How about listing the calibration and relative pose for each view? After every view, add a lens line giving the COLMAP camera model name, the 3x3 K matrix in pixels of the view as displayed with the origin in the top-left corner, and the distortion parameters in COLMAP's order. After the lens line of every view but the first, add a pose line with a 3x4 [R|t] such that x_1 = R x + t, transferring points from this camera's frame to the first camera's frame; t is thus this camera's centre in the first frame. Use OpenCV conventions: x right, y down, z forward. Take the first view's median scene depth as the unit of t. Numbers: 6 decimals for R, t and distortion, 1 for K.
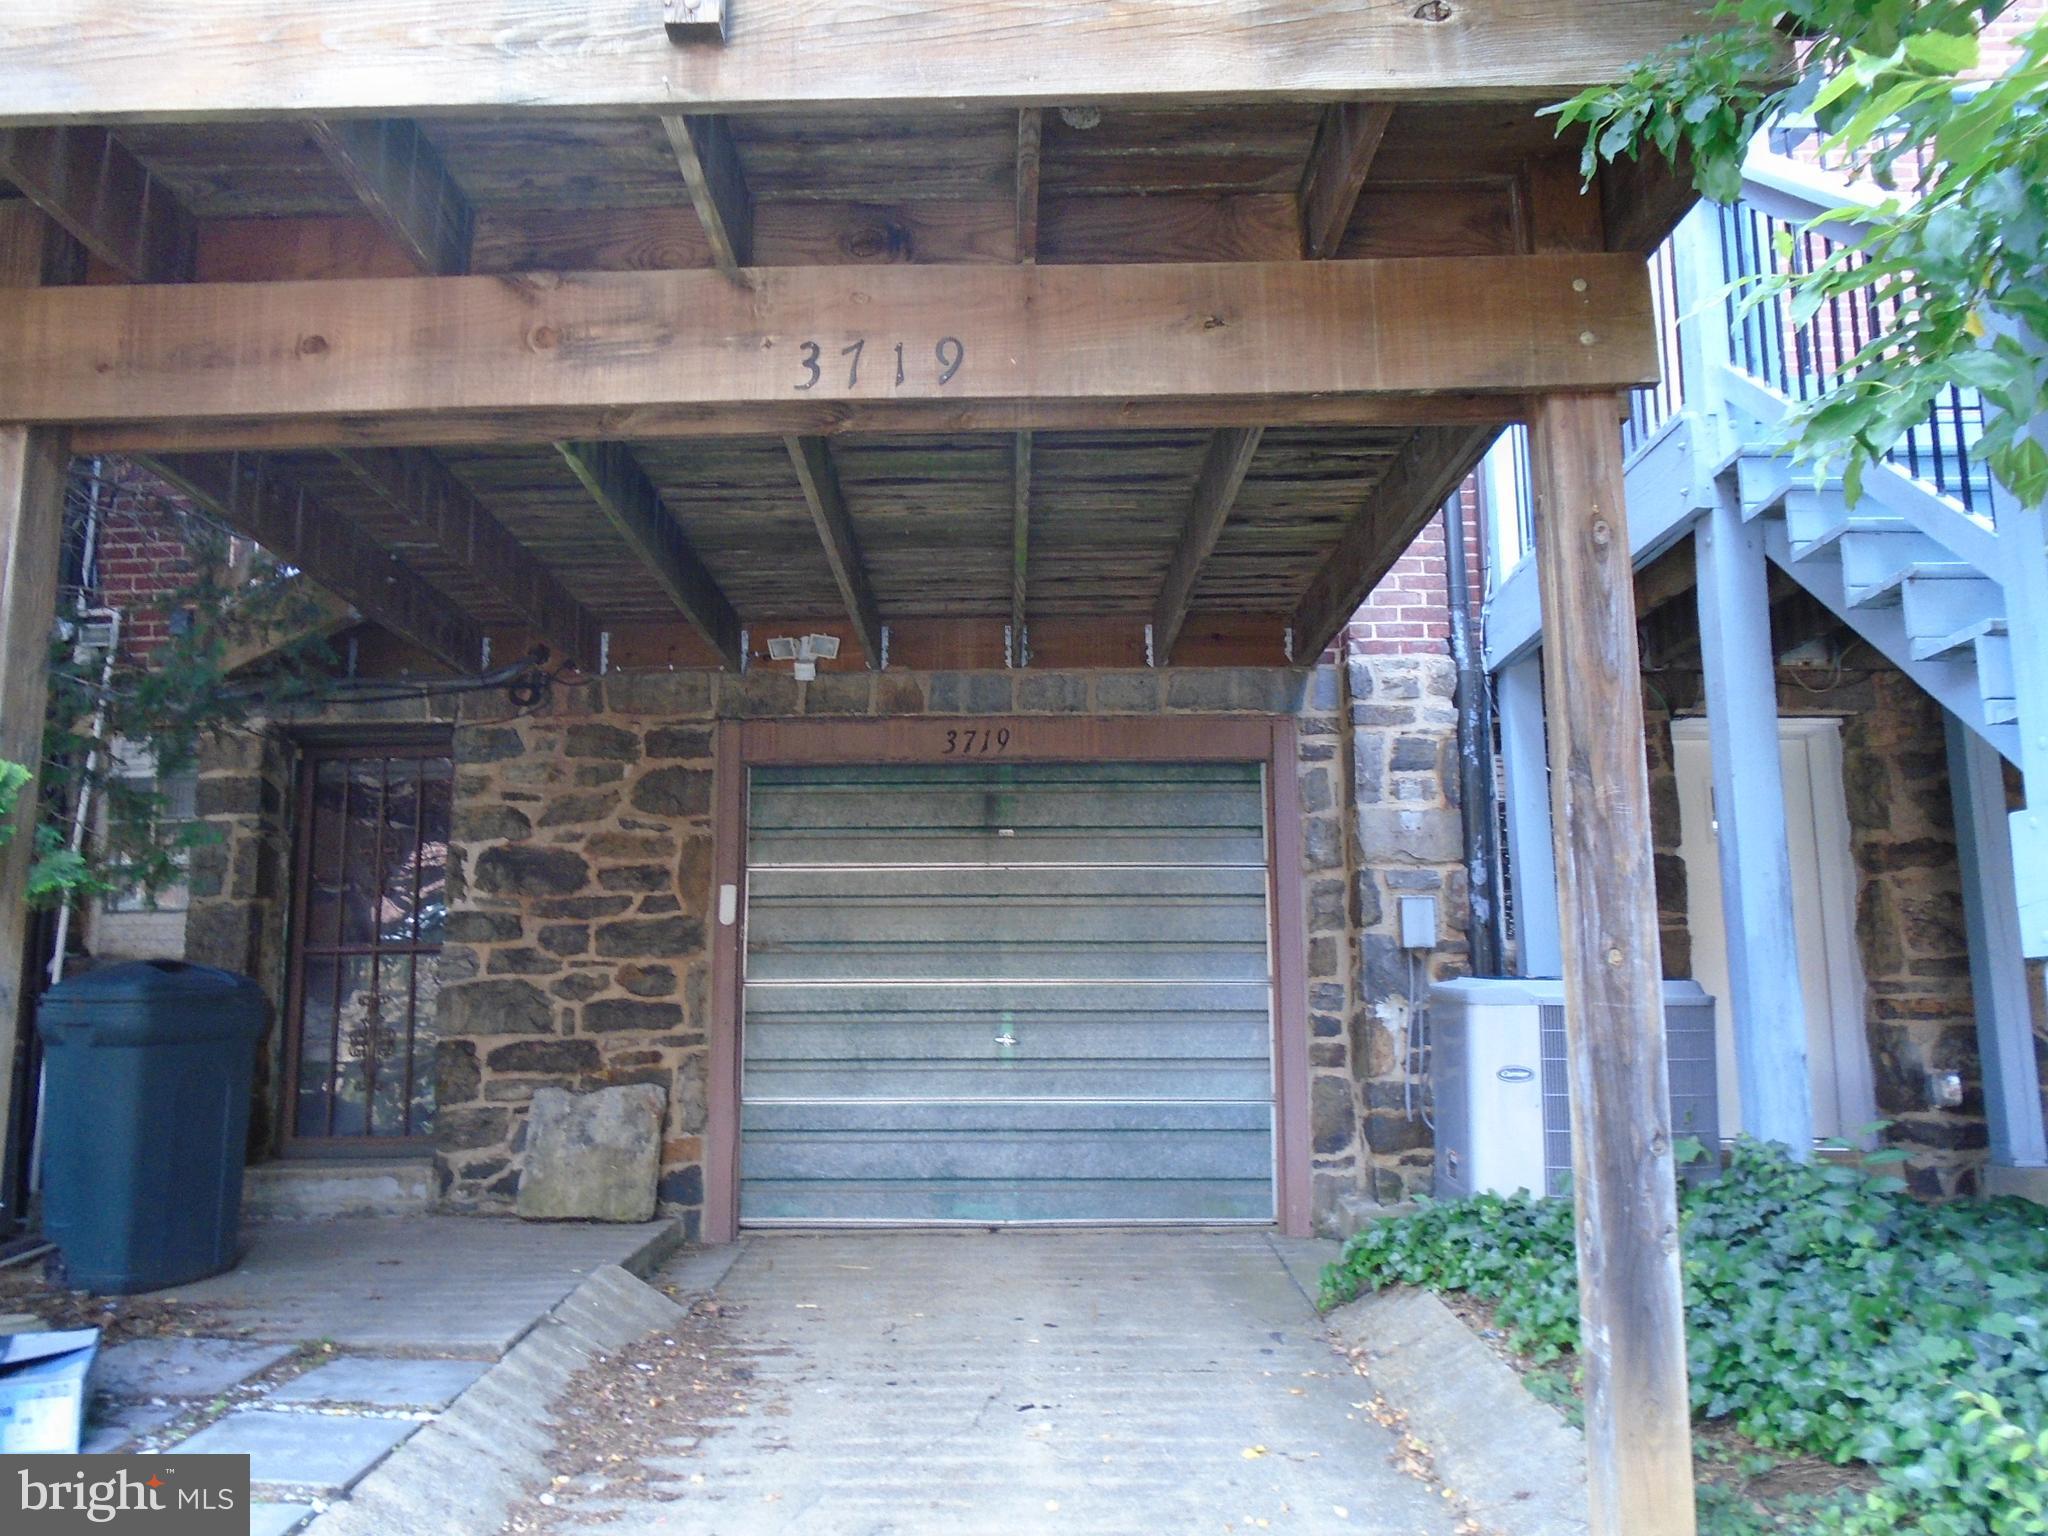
lens RADIAL K [[1580.6, 0, 1023.0], [0, 1580.6, 762.6], [0, 0, 1]] dist [-0.009042, 0.002661]
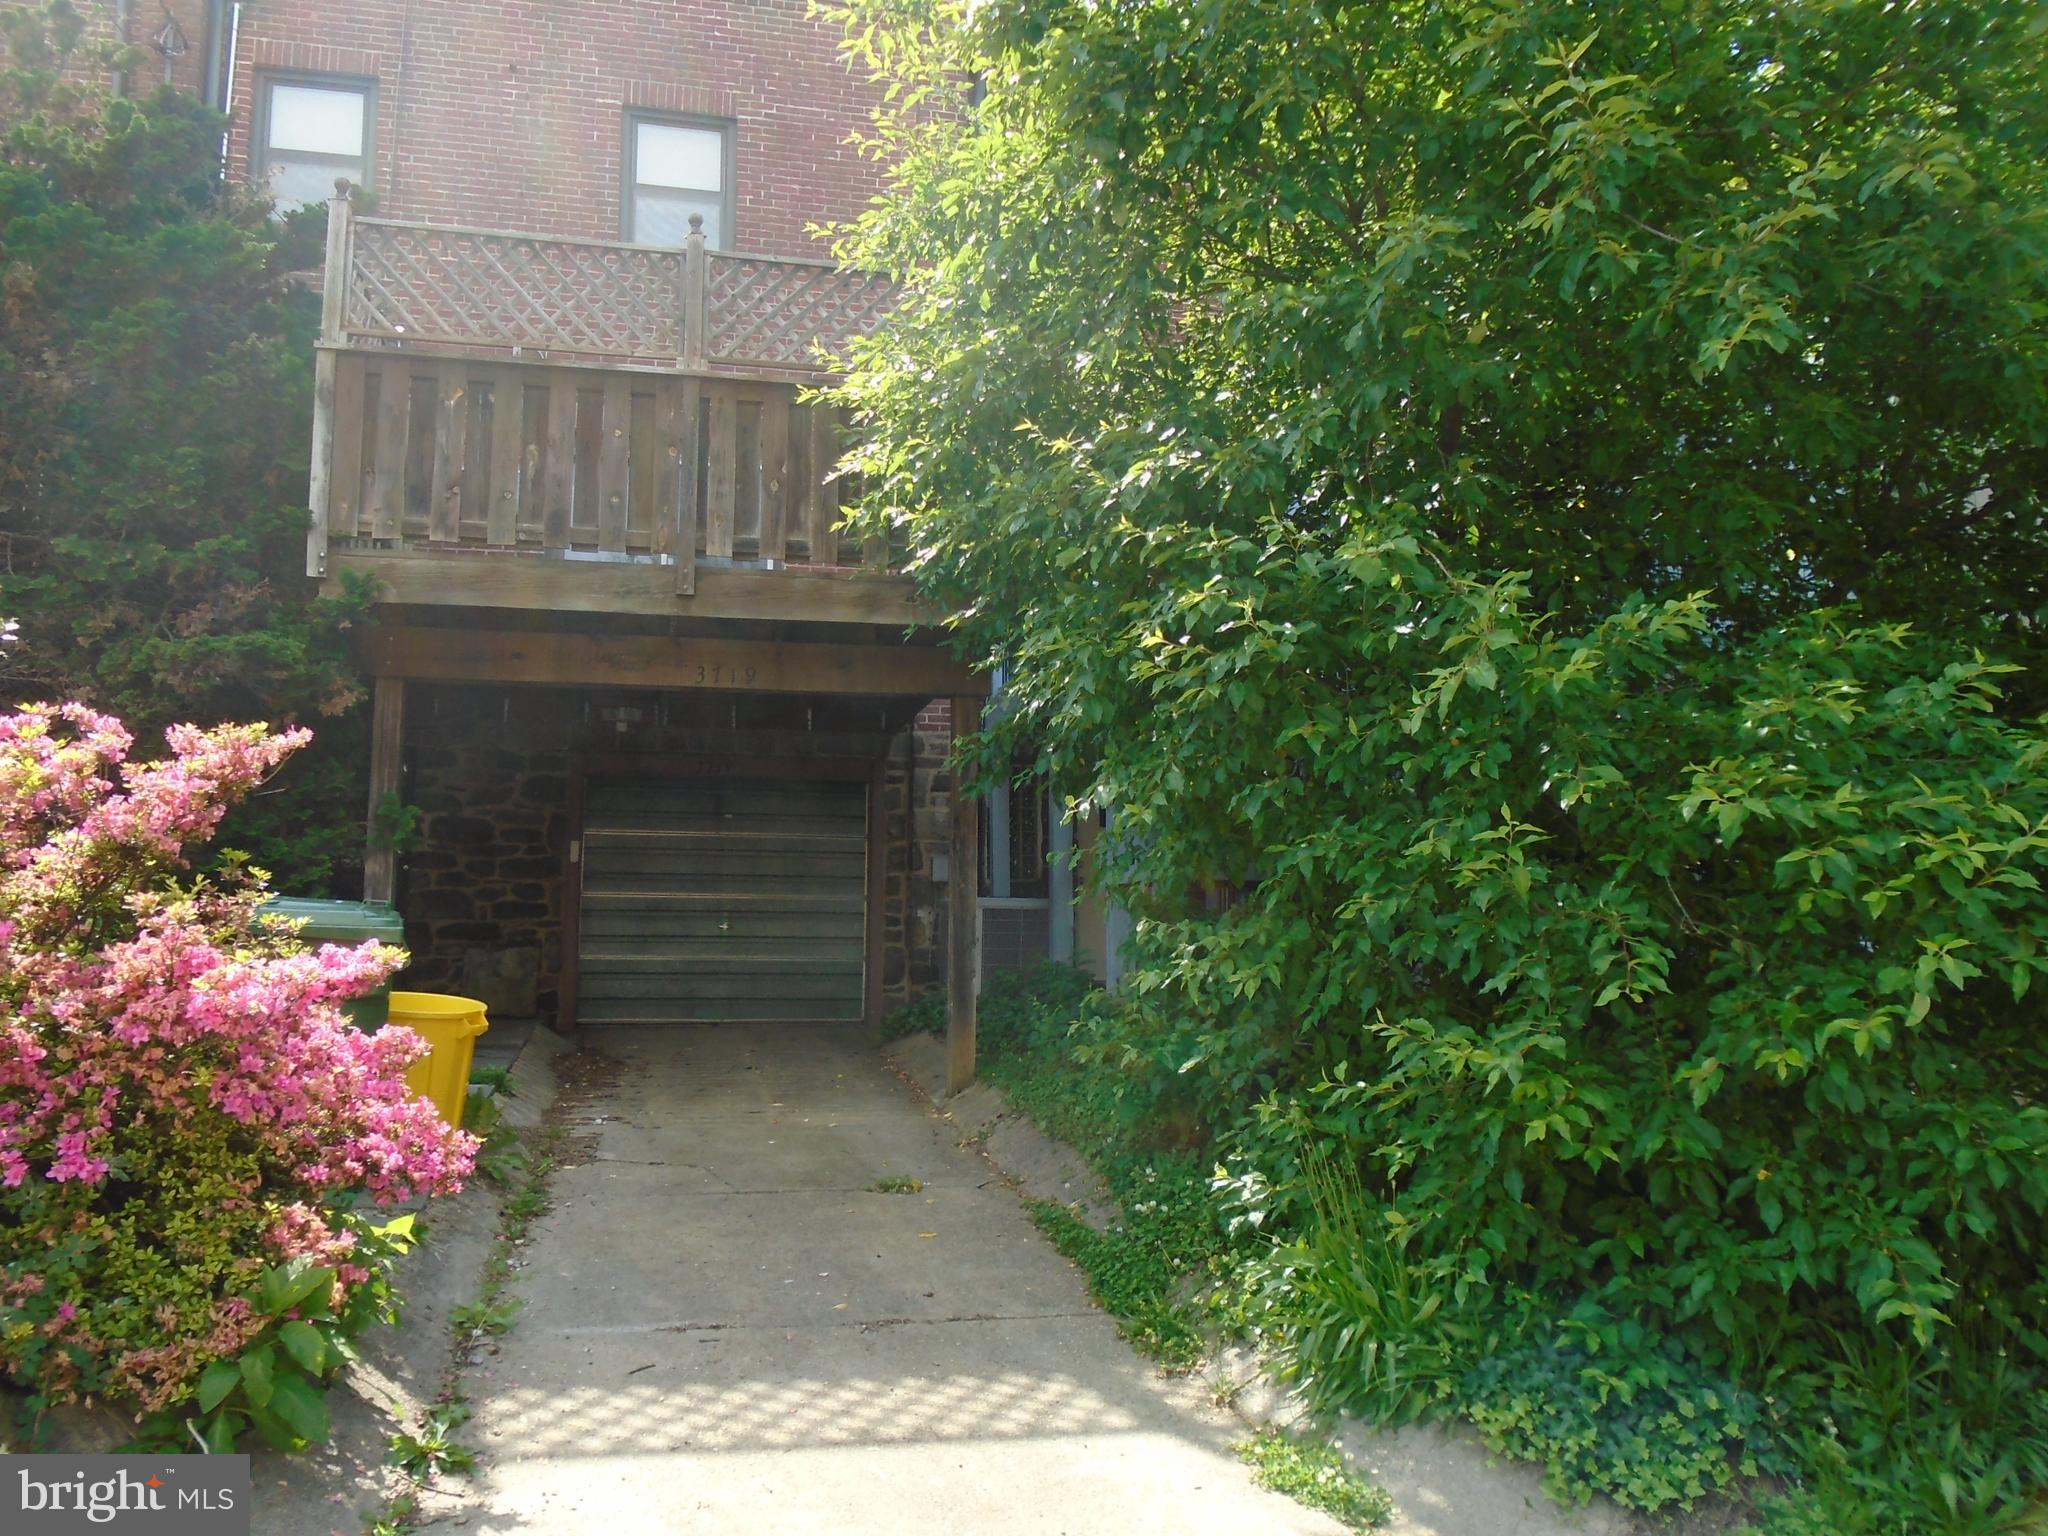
lens RADIAL K [[1580.6, 0, 1027.8], [0, 1580.6, 765.7], [0, 0, 1]] dist [-0.009042, 0.002661]
pose [[0.971672, 0.036046, 0.233567, -0.106813], [-0.047771, 0.997856, 0.044737, -0.117819], [-0.231454, -0.054628, 0.971311, -0.908184]]
